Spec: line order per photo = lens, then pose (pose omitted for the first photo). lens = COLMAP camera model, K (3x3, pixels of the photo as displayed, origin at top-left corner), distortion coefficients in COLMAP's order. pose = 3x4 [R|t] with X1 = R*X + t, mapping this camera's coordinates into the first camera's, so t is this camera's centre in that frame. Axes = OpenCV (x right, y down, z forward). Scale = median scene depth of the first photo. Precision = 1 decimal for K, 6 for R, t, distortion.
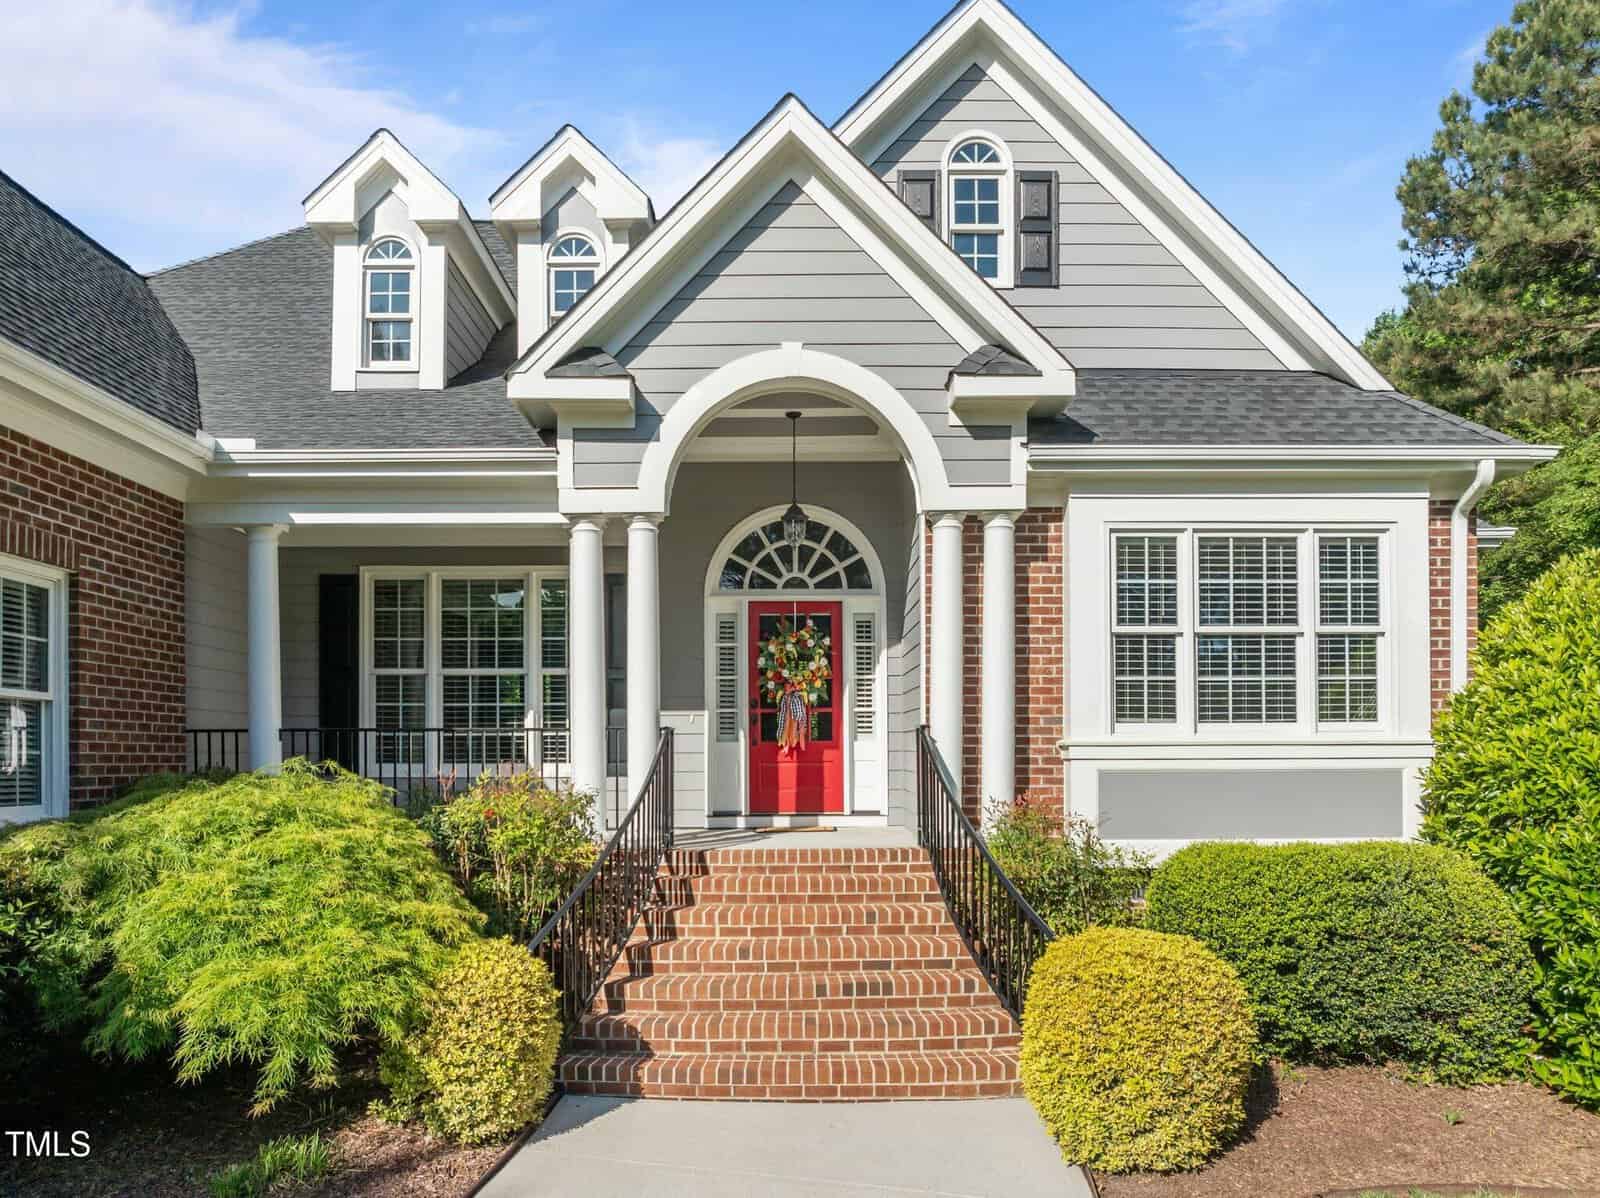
lens RADIAL K [[1189.4, 0, 794.6], [0, 1189.4, 753.1], [0, 0, 1]] dist [0.004083, -0.073850]
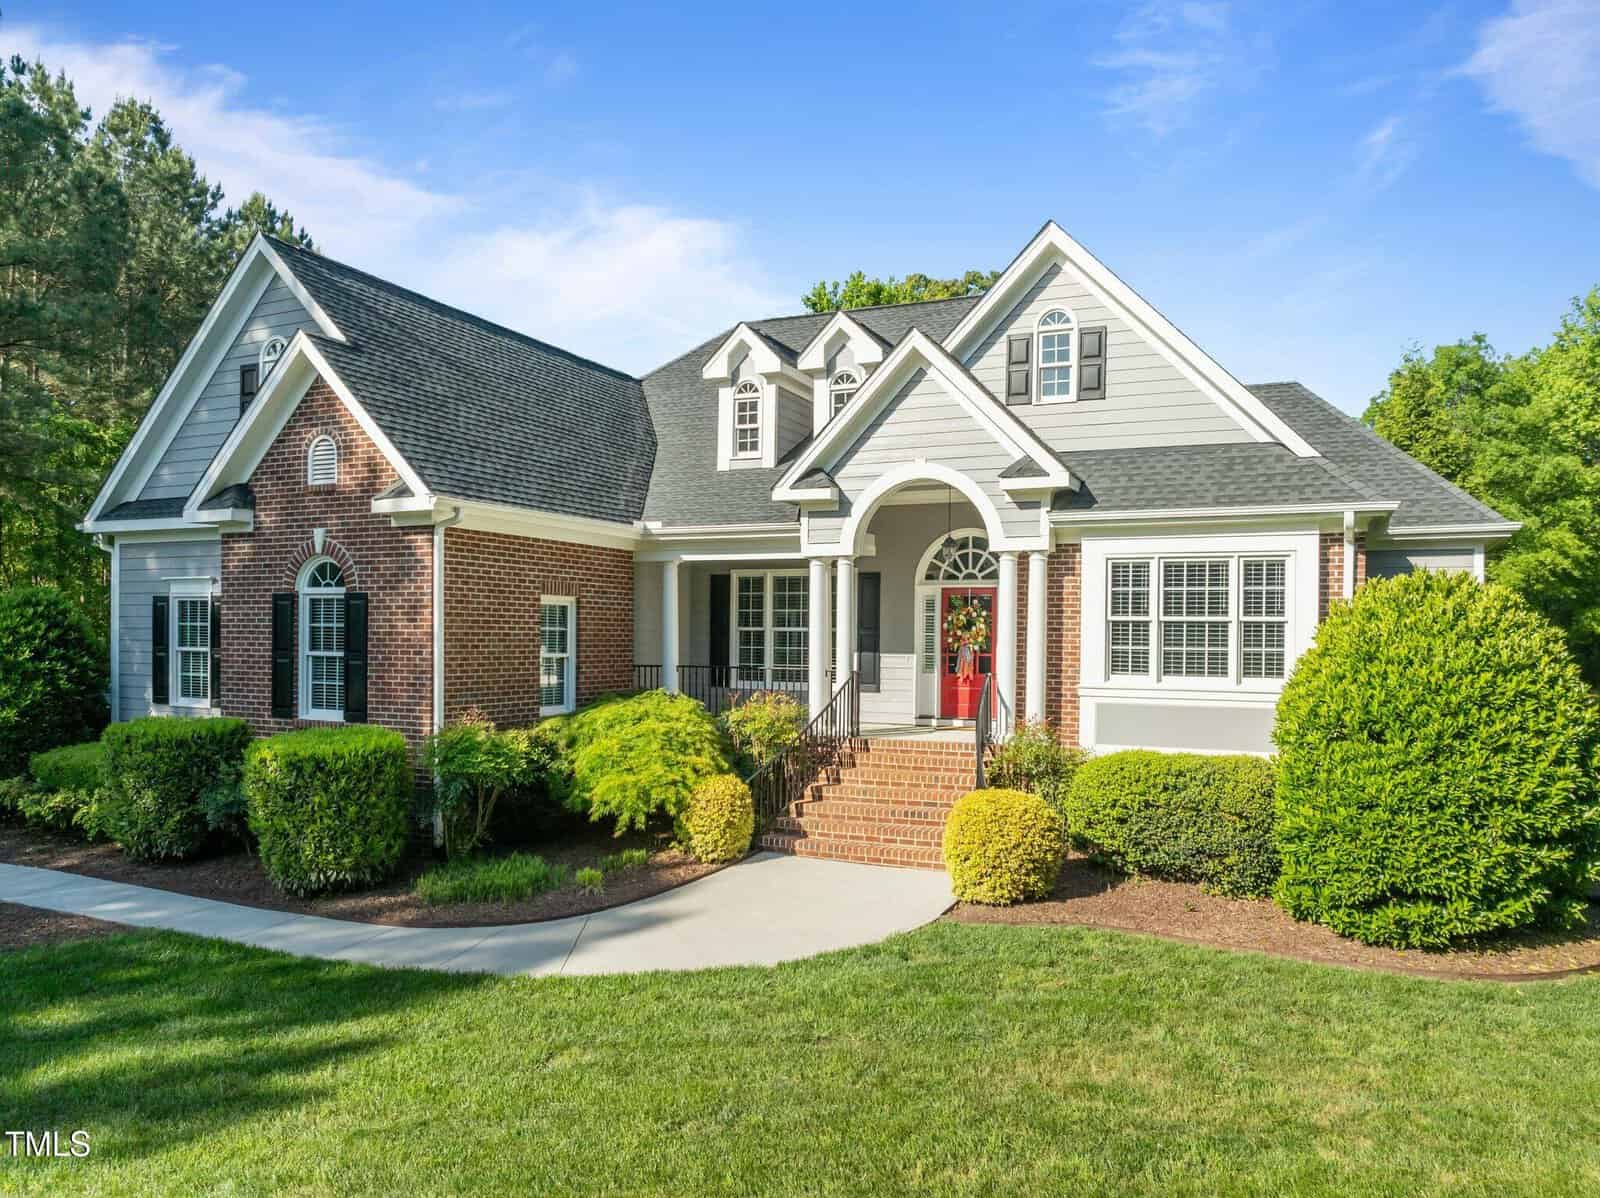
lens RADIAL K [[1146.6, 0, 796.3], [0, 1146.6, 644.3], [0, 0, 1]] dist [-0.003668, -0.056547]
pose [[0.908150, 0.014844, -0.418381, 0.543925], [-0.009834, 0.999852, 0.014129, -0.086343], [0.418529, -0.008716, 0.908162, -0.639572]]
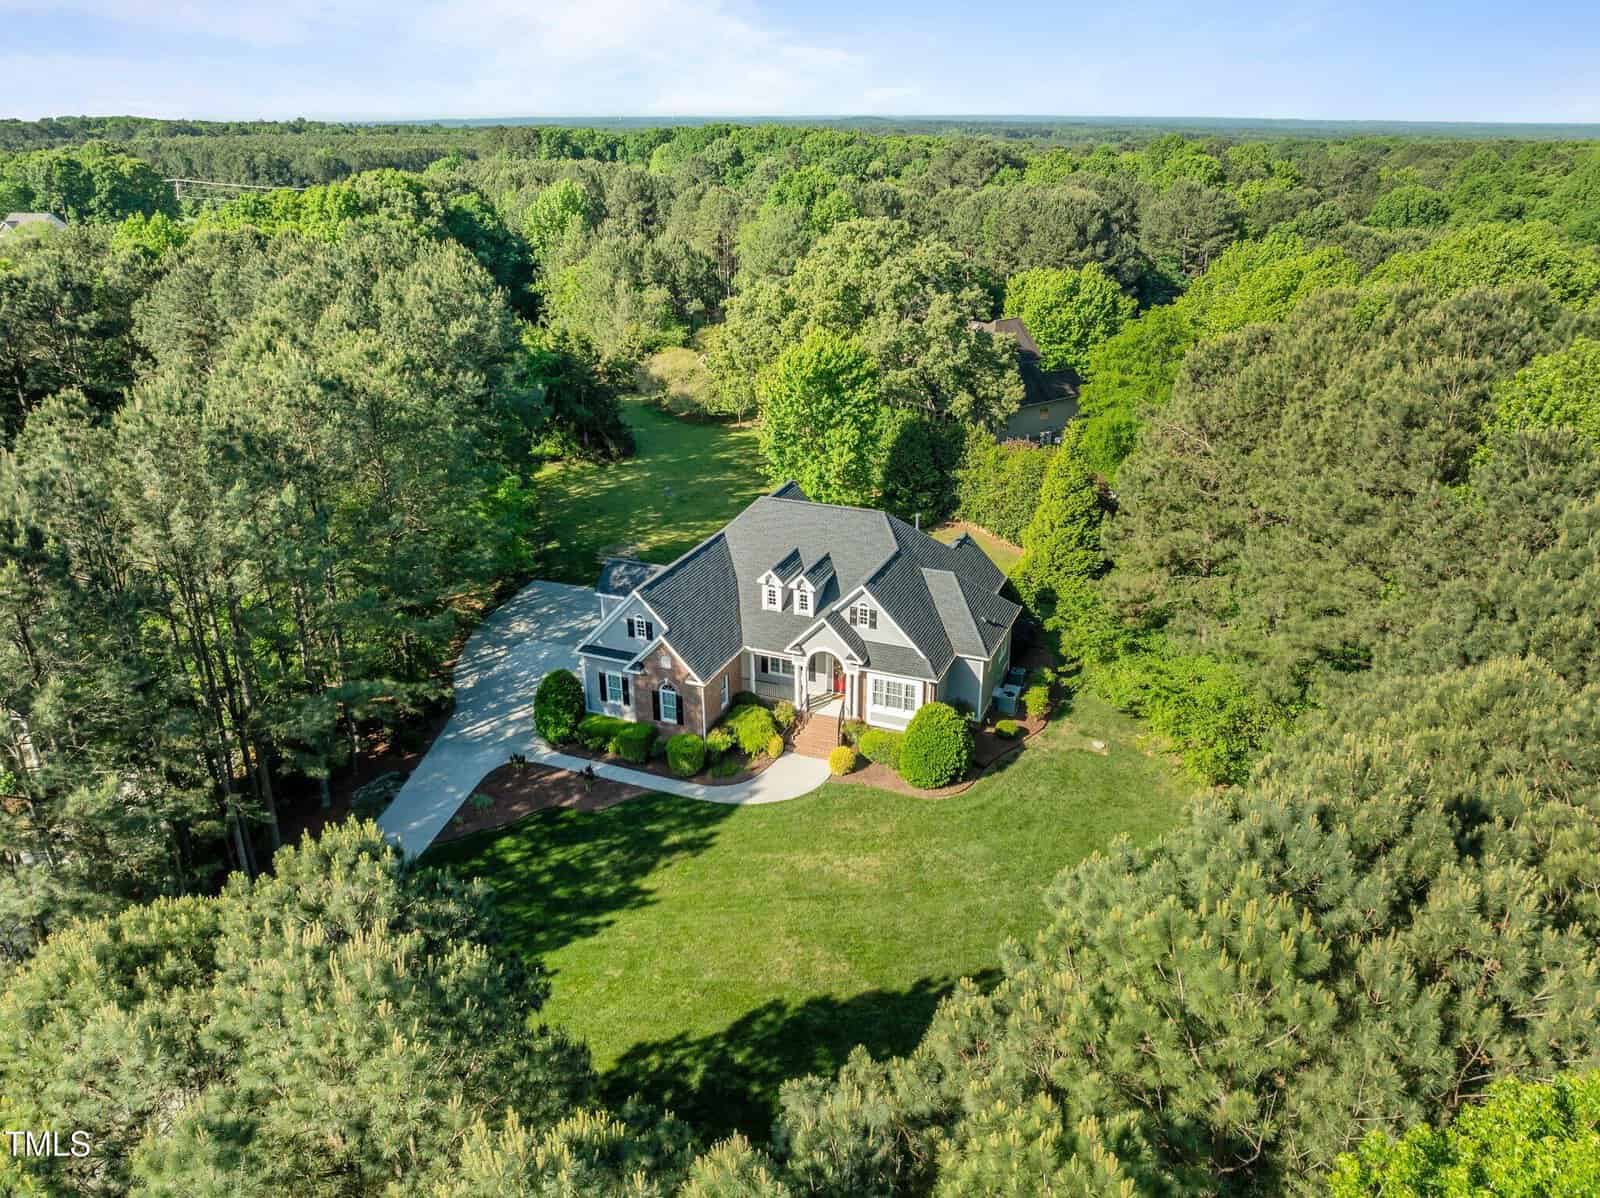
lens RADIAL K [[1146.6, 0, 796.3], [0, 1146.6, 644.3], [0, 0, 1]] dist [-0.003668, -0.056547]
pose [[0.923753, 0.158203, -0.348787, 1.990612], [0.007548, 0.903000, 0.429574, -2.981860], [0.382915, -0.399452, 0.832955, -4.180393]]
